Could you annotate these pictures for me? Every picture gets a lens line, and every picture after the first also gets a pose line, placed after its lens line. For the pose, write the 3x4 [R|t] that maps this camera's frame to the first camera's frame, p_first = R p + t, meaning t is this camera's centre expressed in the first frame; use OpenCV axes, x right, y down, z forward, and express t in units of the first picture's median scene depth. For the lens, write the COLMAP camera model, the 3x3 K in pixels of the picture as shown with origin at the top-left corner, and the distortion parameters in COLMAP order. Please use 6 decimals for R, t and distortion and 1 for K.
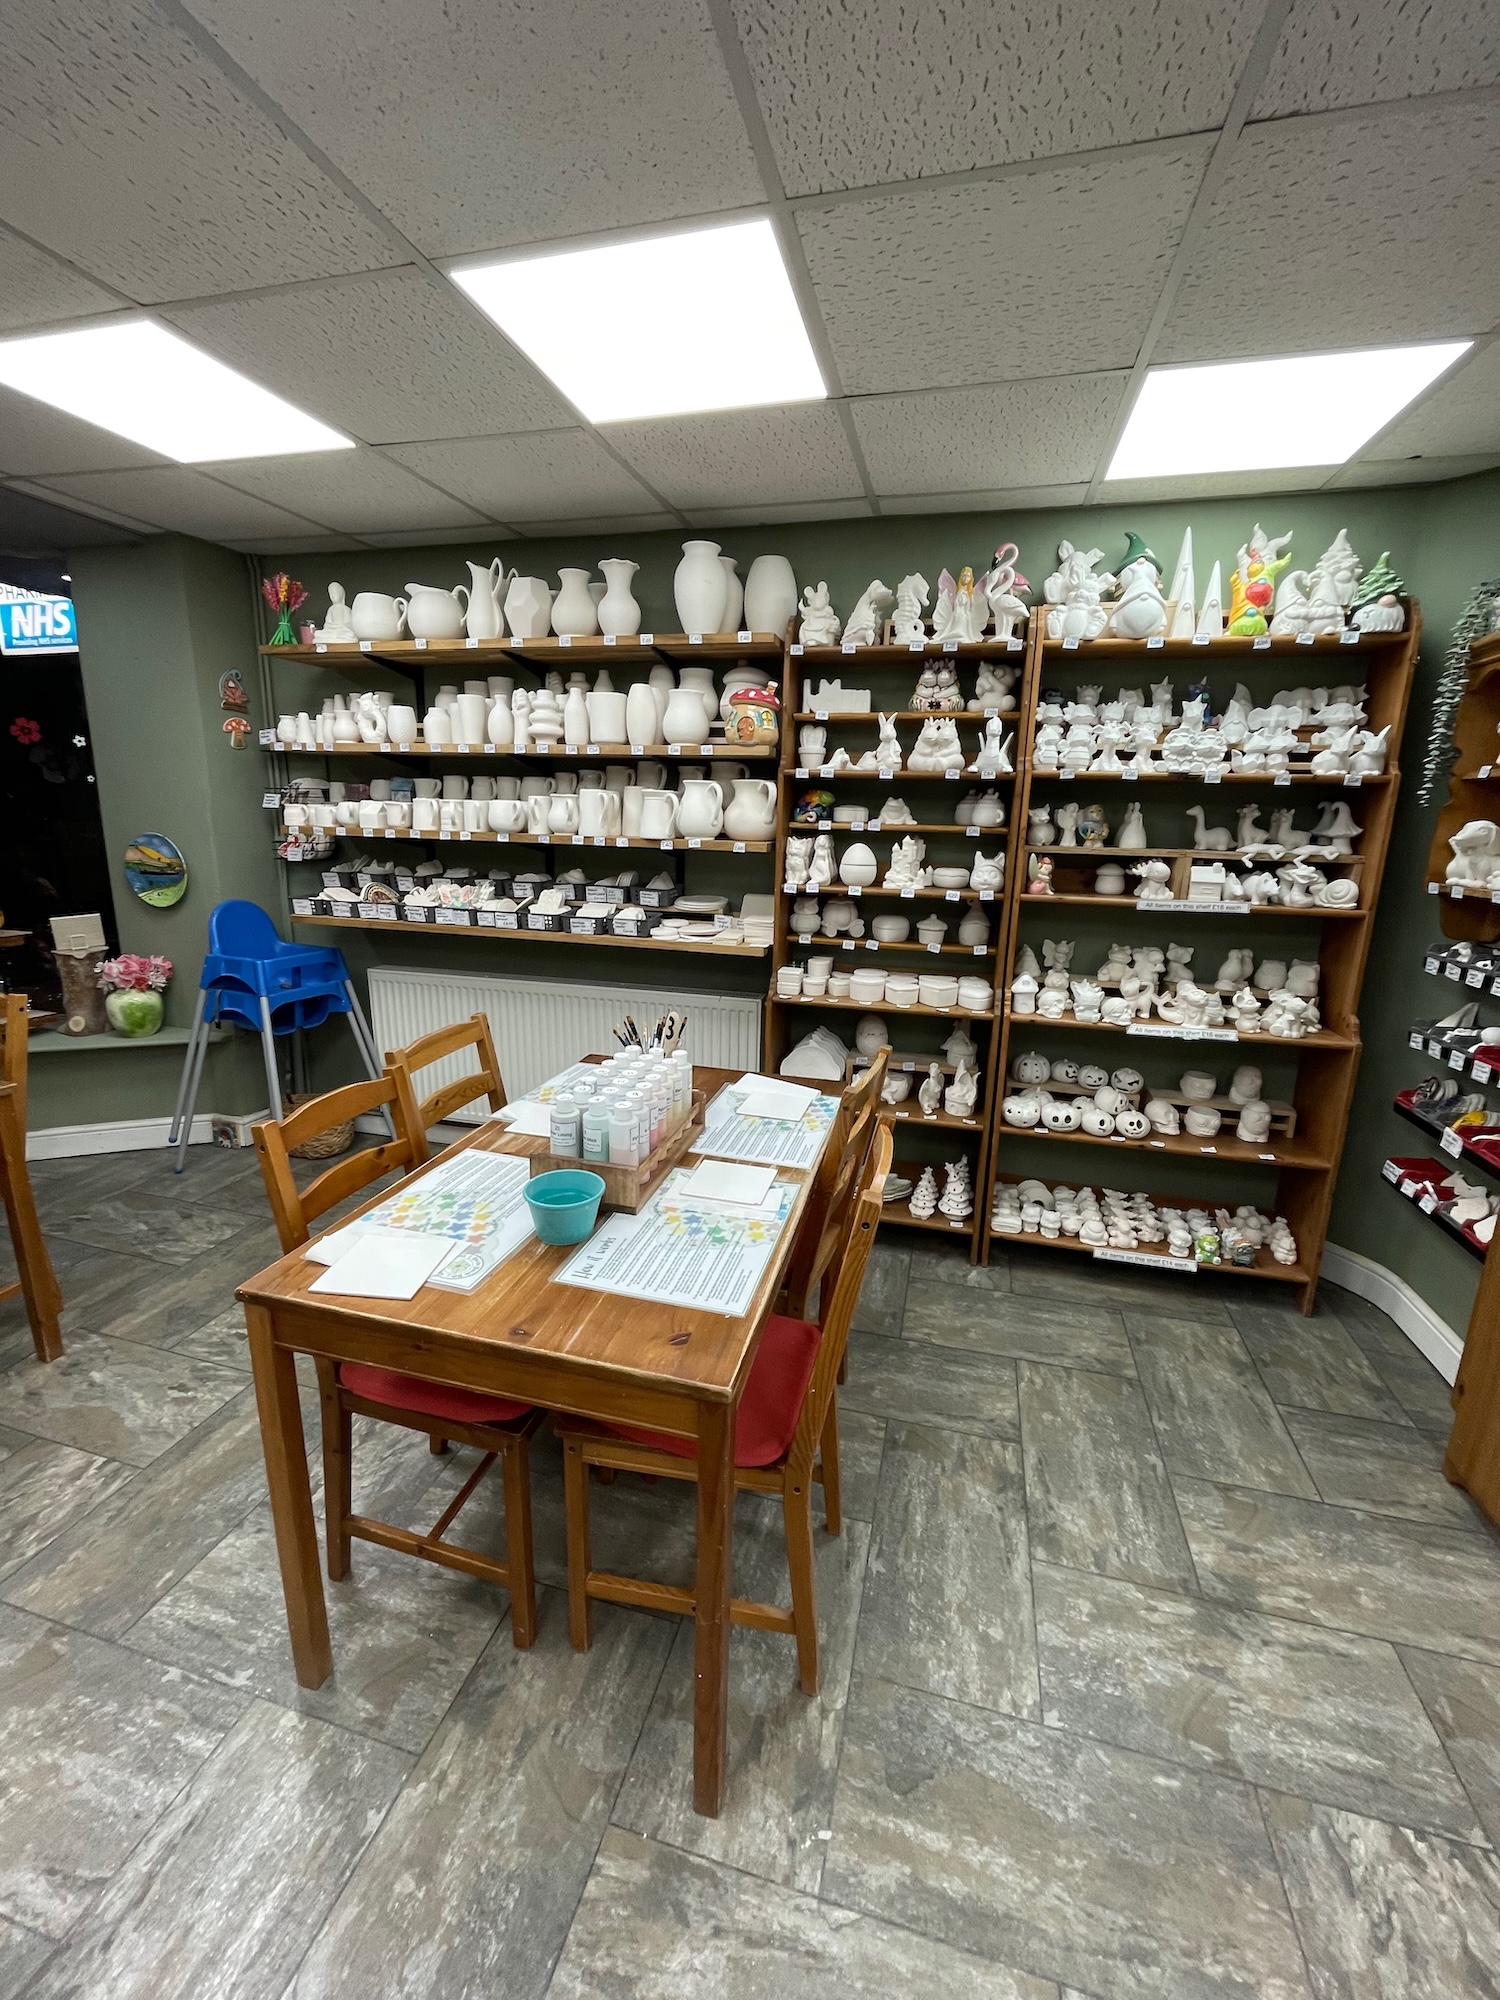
lens RADIAL K [[815.6, 0, 744.2], [0, 815.6, 997.8], [0, 0, 1]] dist [-0.000609, -0.001007]
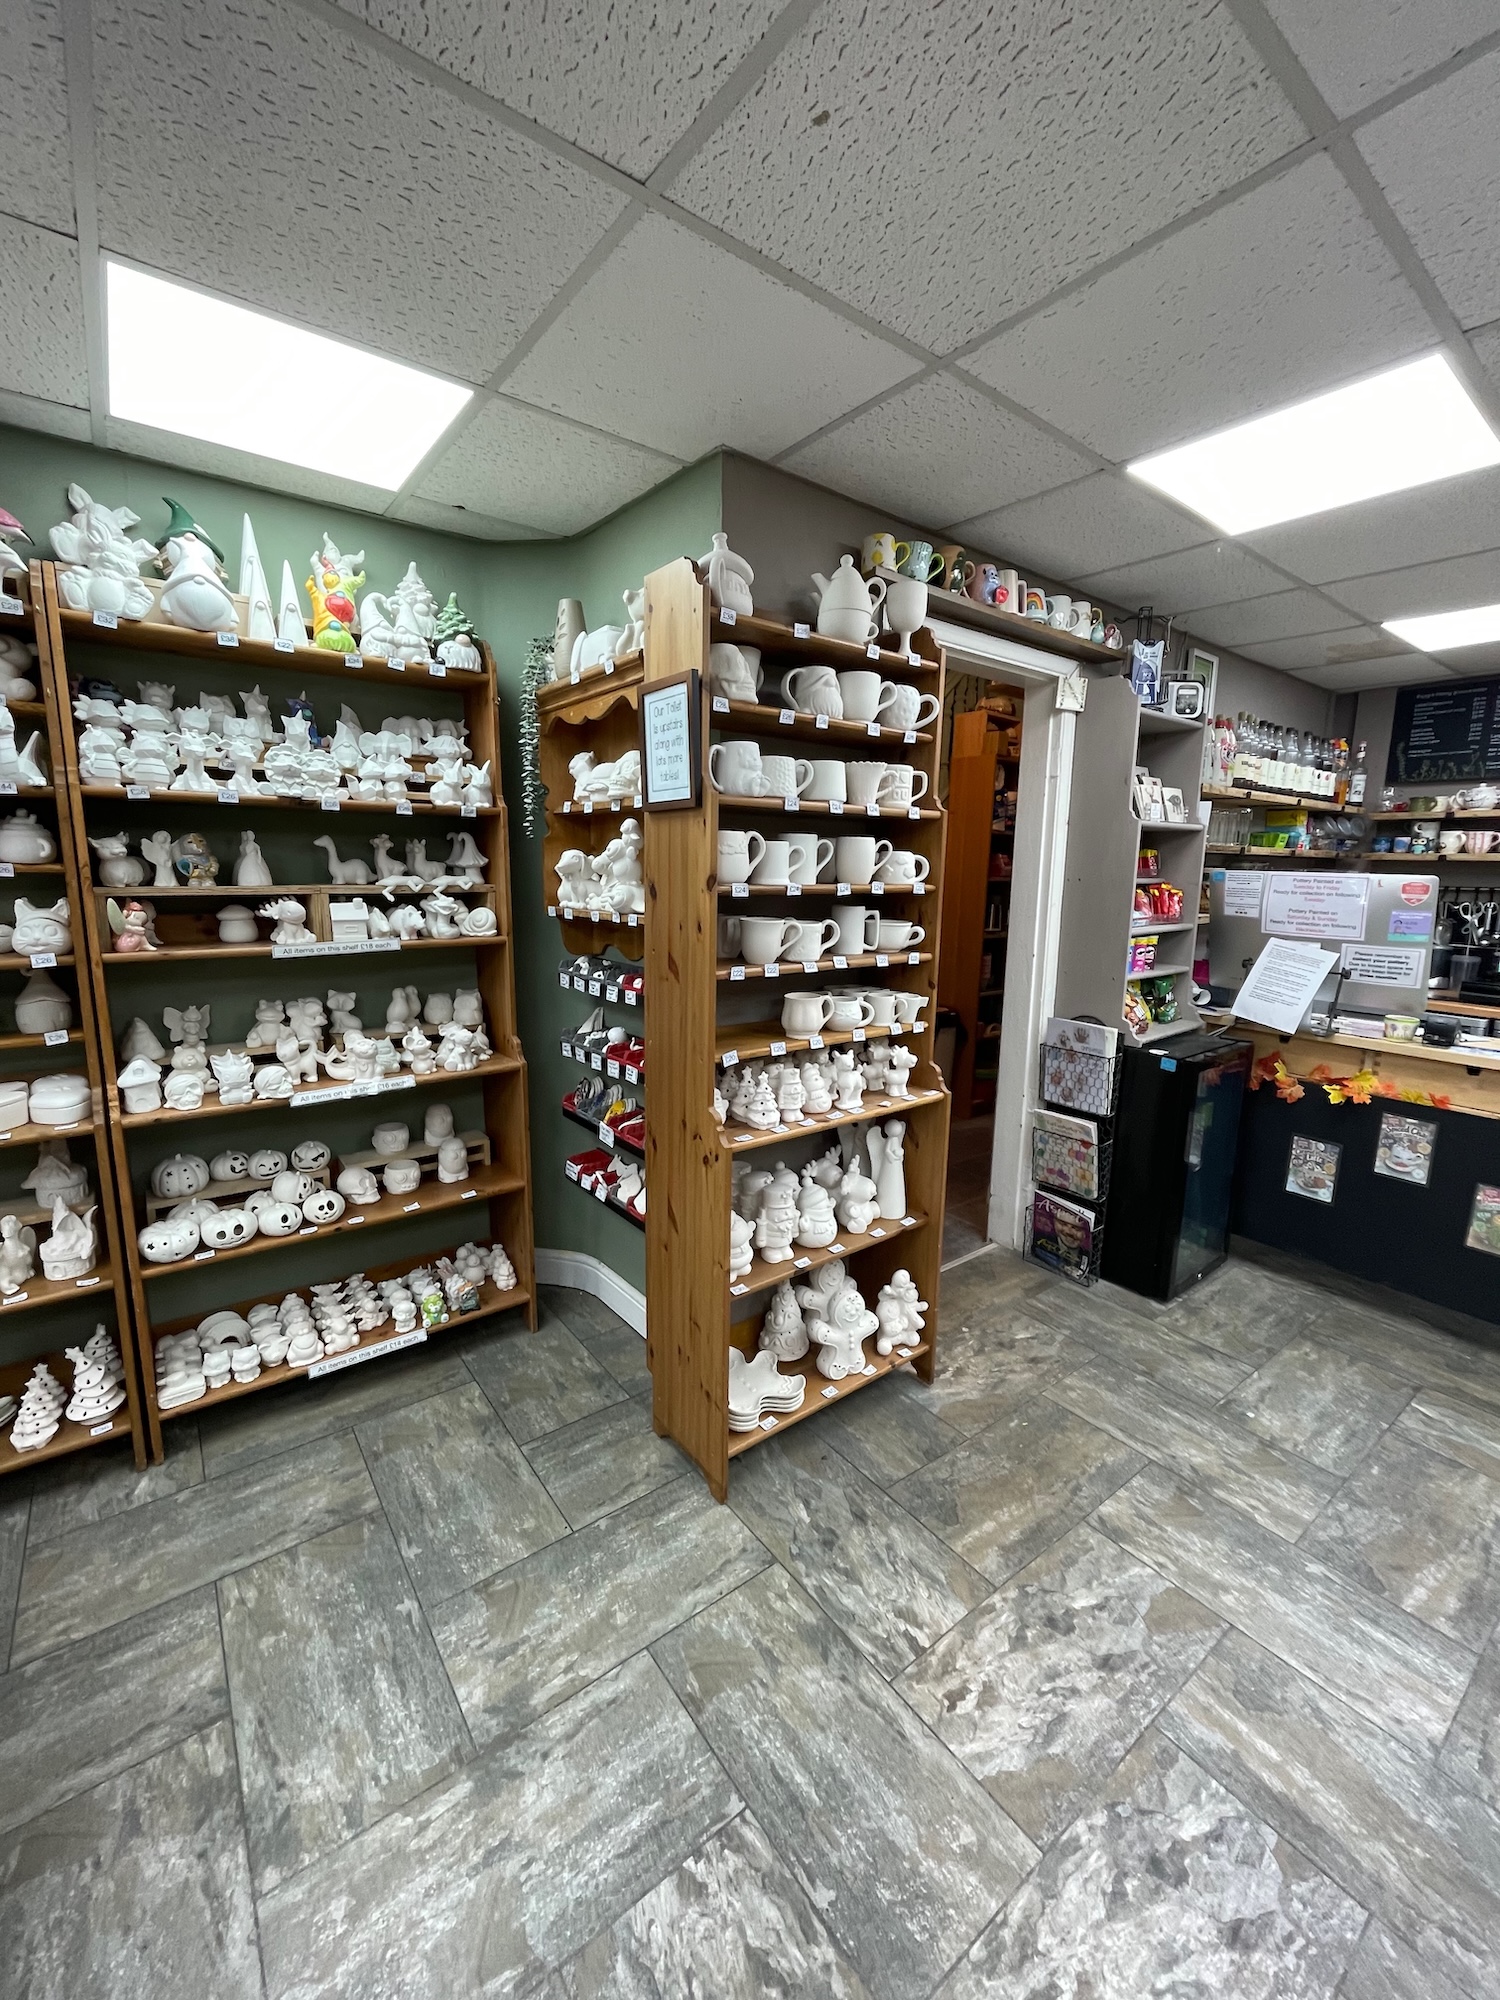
lens RADIAL K [[815.6, 0, 753.6], [0, 815.6, 994.2], [0, 0, 1]] dist [-0.000609, -0.001007]
pose [[0.611182, -0.143047, 0.778456, 0.128245], [0.177927, 0.983190, 0.040974, -0.019192], [-0.771232, 0.113466, 0.626360, 0.104254]]
